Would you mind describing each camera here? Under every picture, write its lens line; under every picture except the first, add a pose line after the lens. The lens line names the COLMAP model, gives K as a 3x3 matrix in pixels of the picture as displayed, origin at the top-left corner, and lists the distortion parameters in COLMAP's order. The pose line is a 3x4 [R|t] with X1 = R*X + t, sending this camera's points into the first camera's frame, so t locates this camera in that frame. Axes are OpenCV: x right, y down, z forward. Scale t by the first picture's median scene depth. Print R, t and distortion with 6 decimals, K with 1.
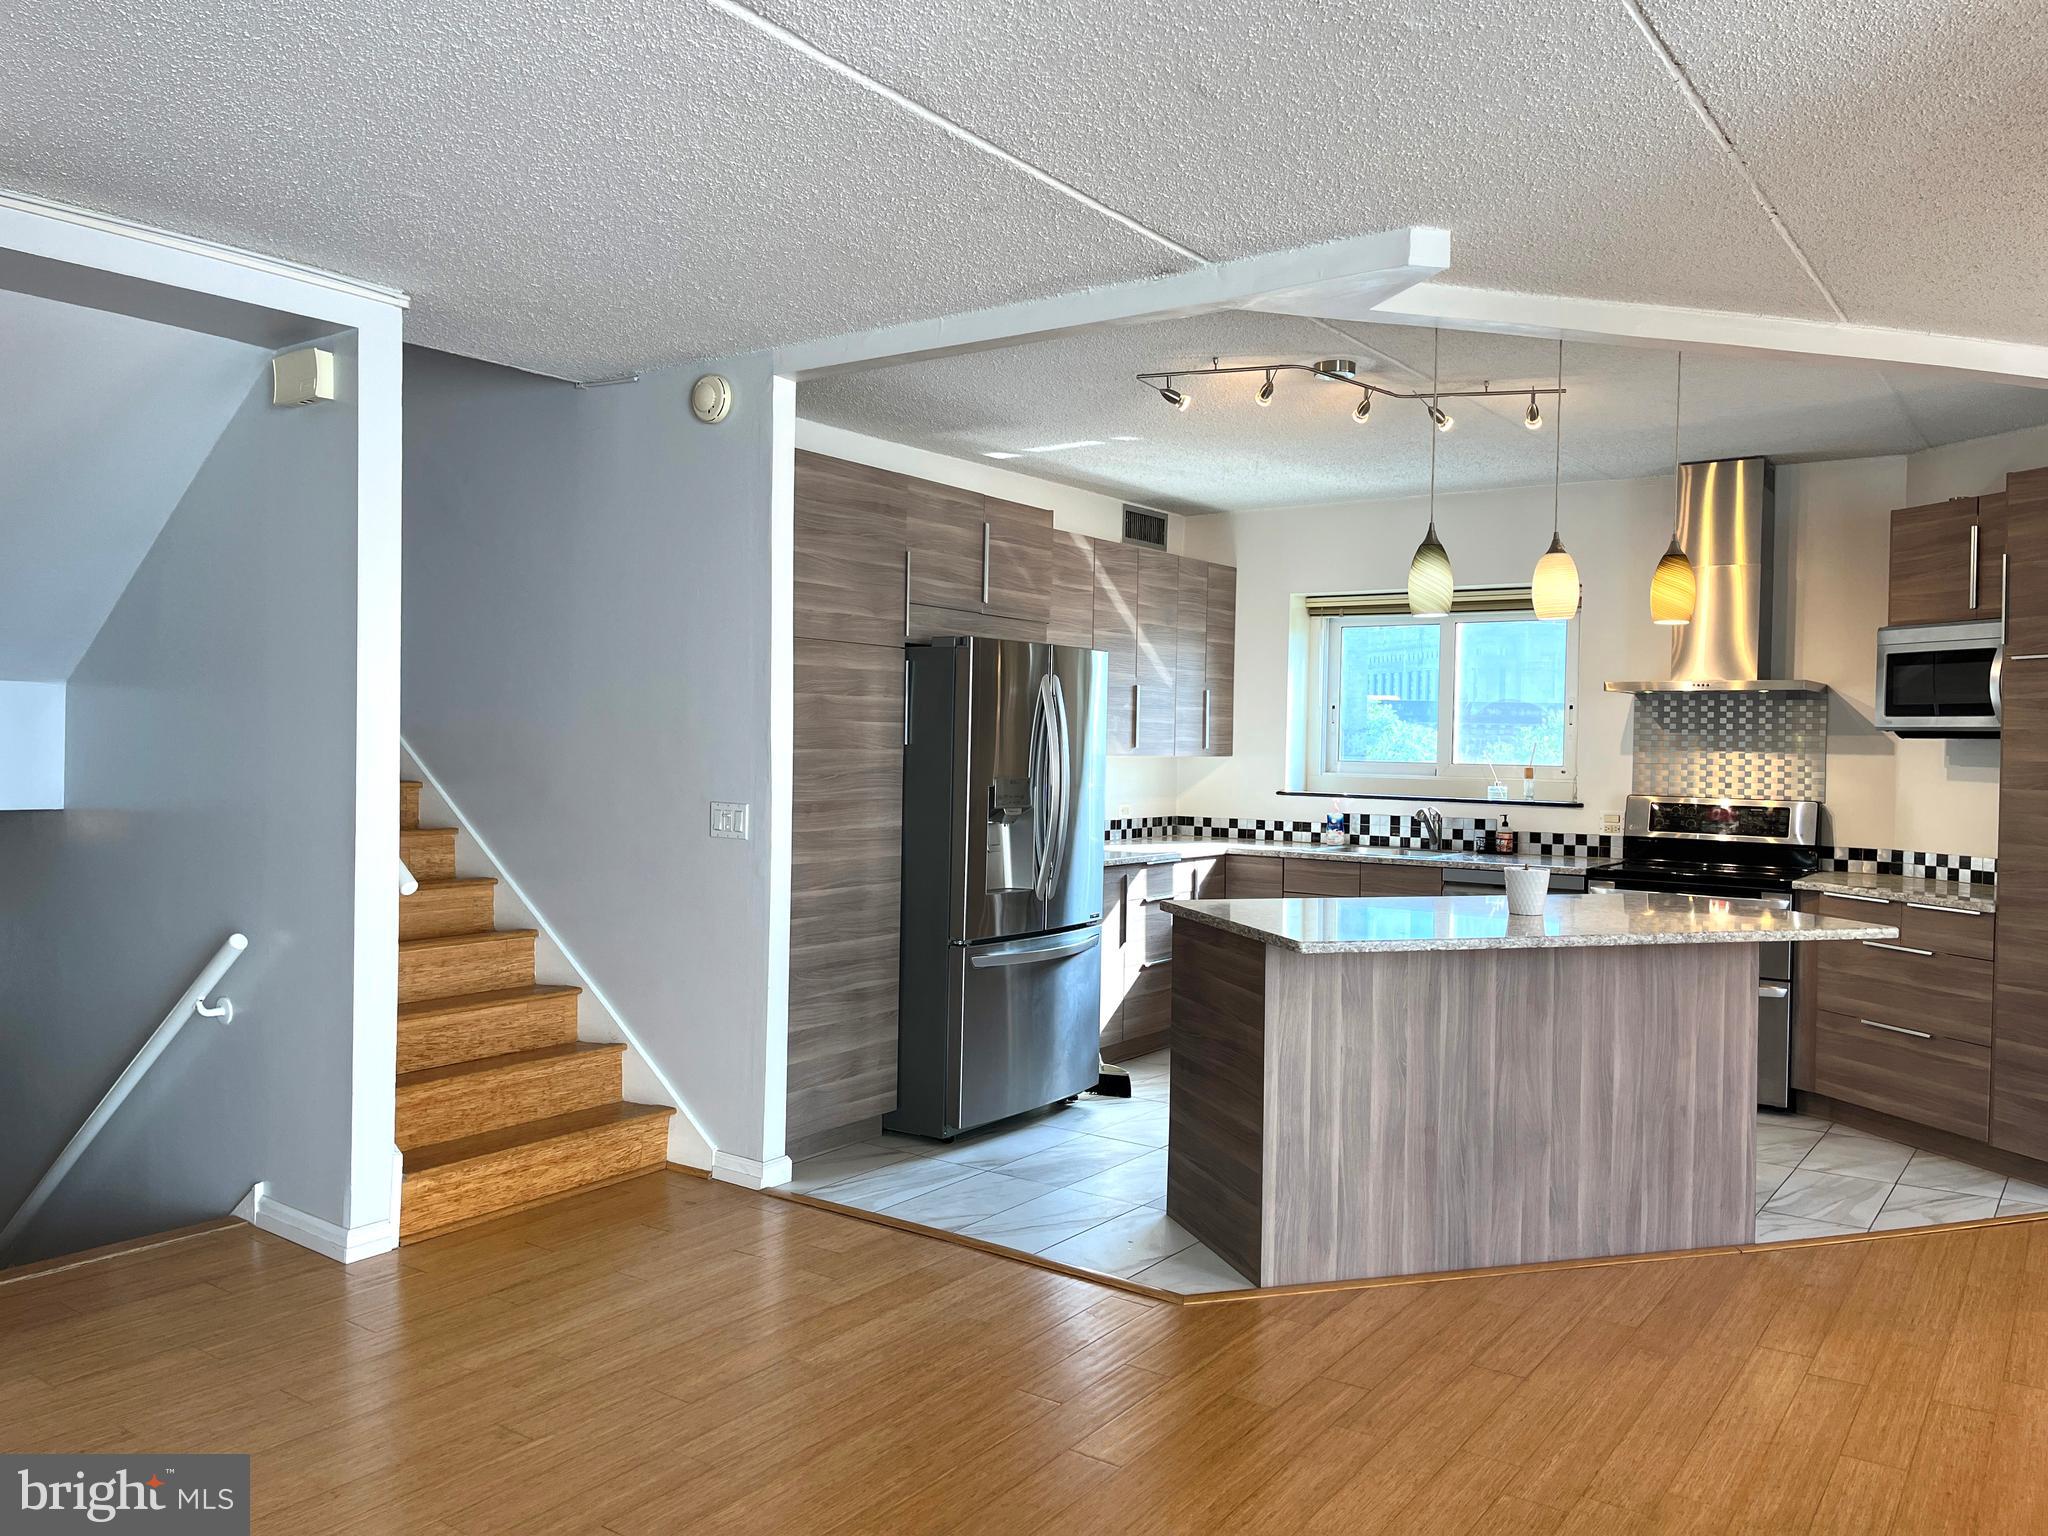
lens RADIAL K [[1545.5, 0, 1023.8], [0, 1545.5, 764.9], [0, 0, 1]] dist [0.041676, -0.008638]
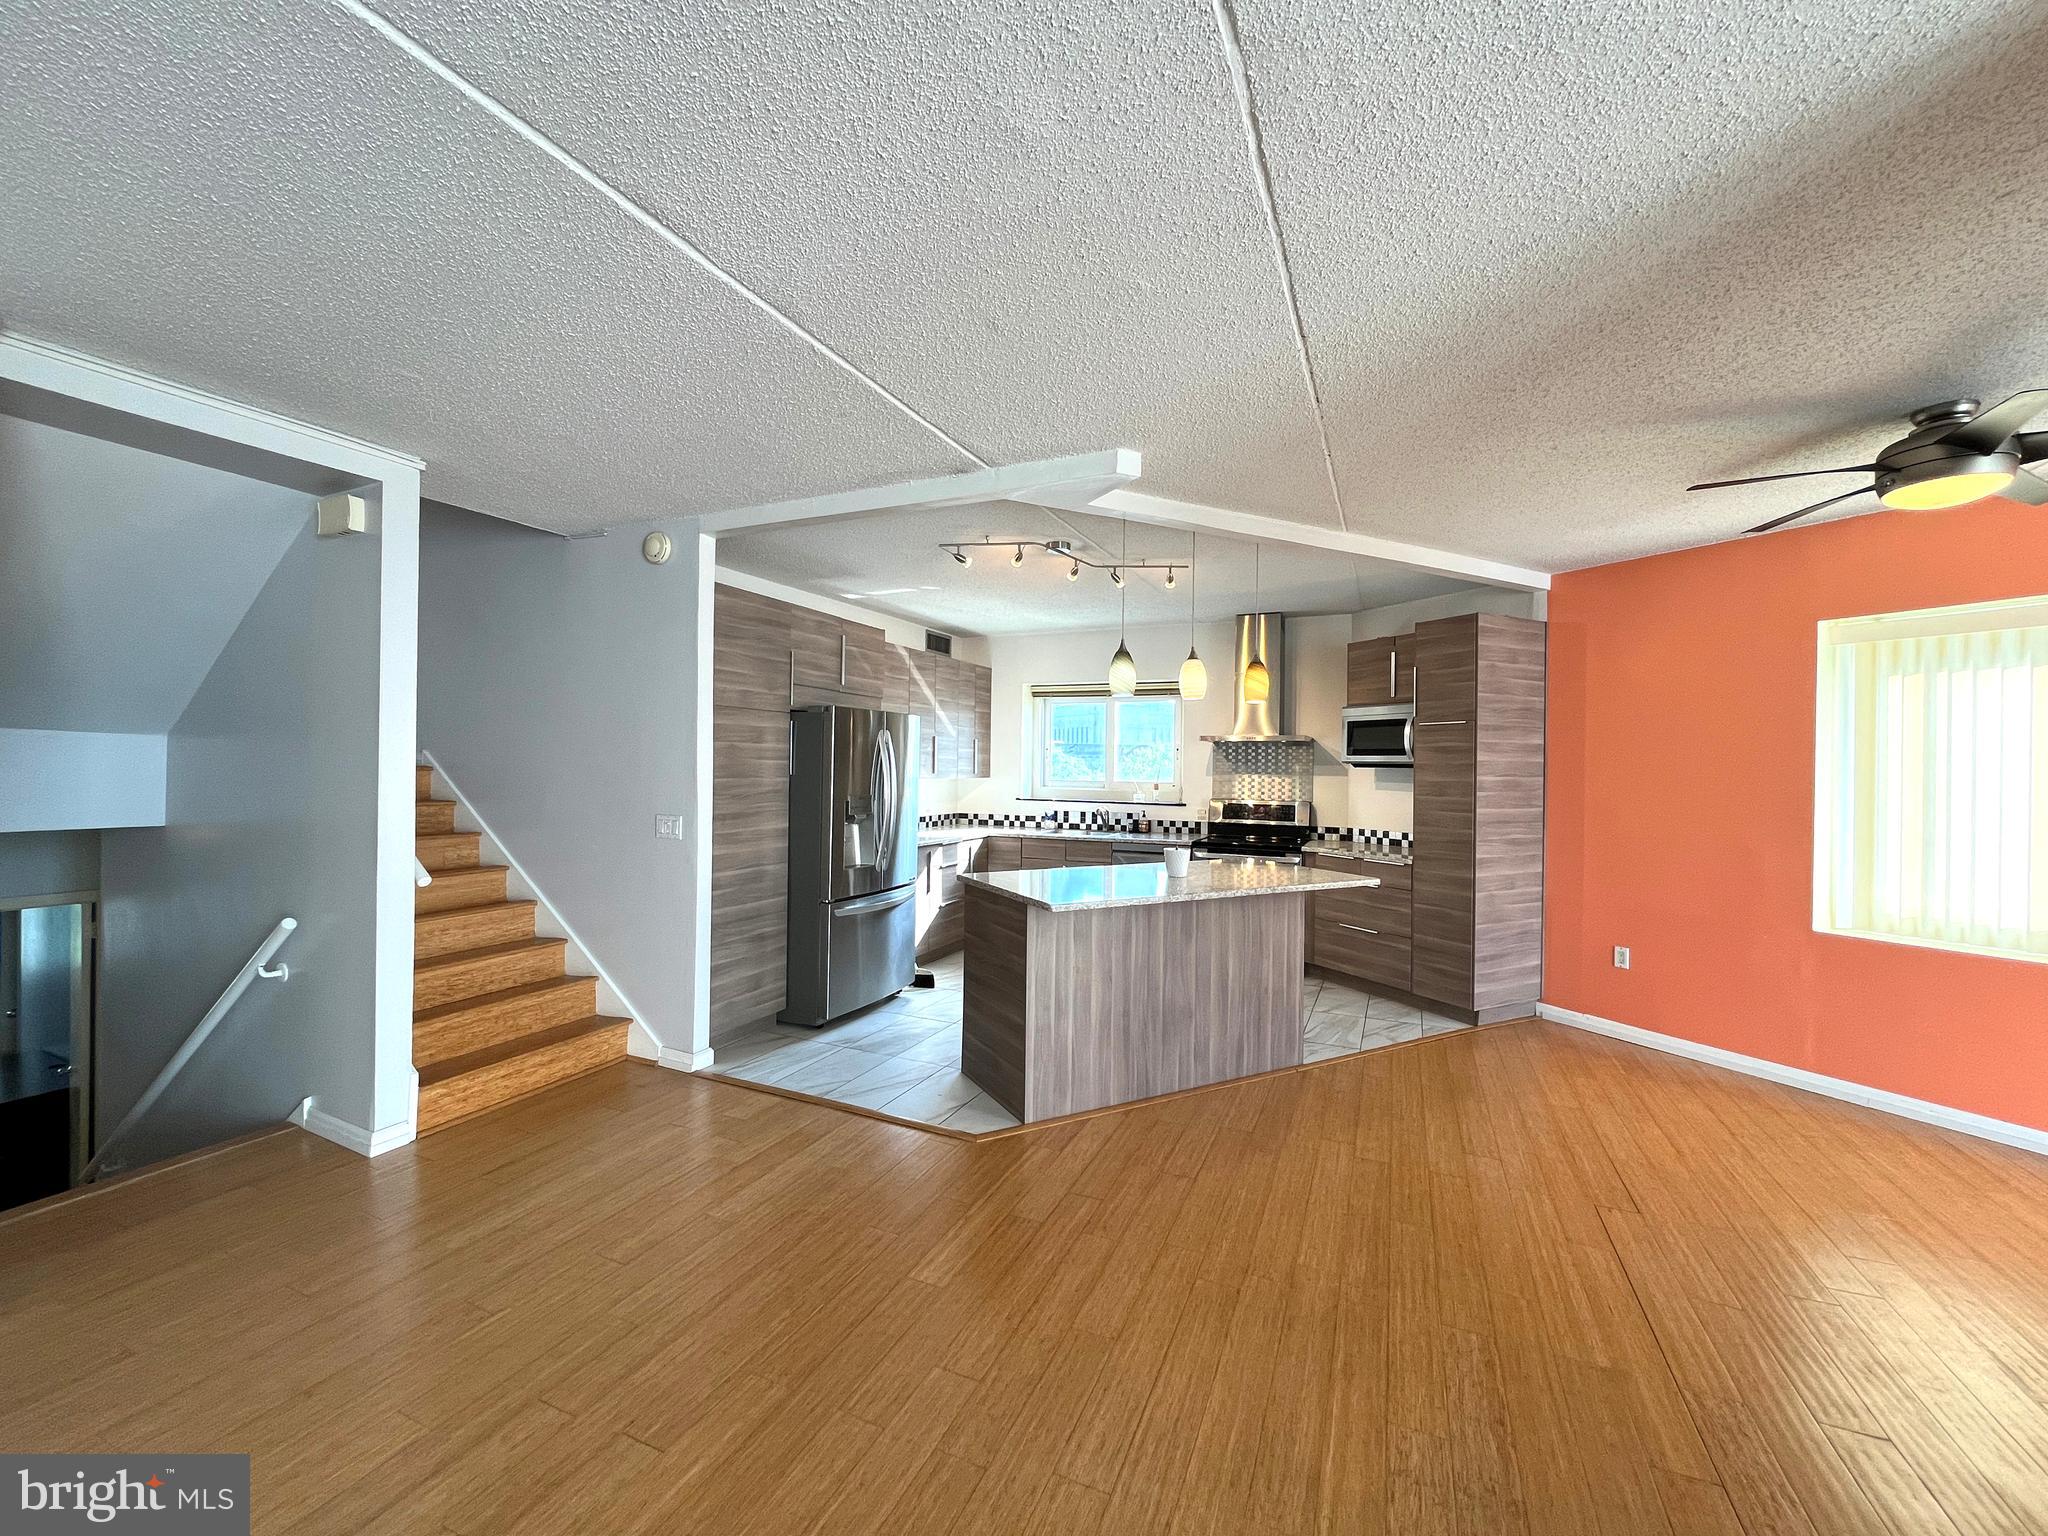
lens RADIAL K [[819.2, 0, 1020.4], [0, 819.2, 766.4], [0, 0, 1]] dist [-0.008759, 0.000218]
pose [[0.982272, -0.004236, 0.187416, -0.003875], [0.006679, 0.999901, -0.012409, -0.011463], [-0.187344, 0.013441, 0.982202, 0.167872]]
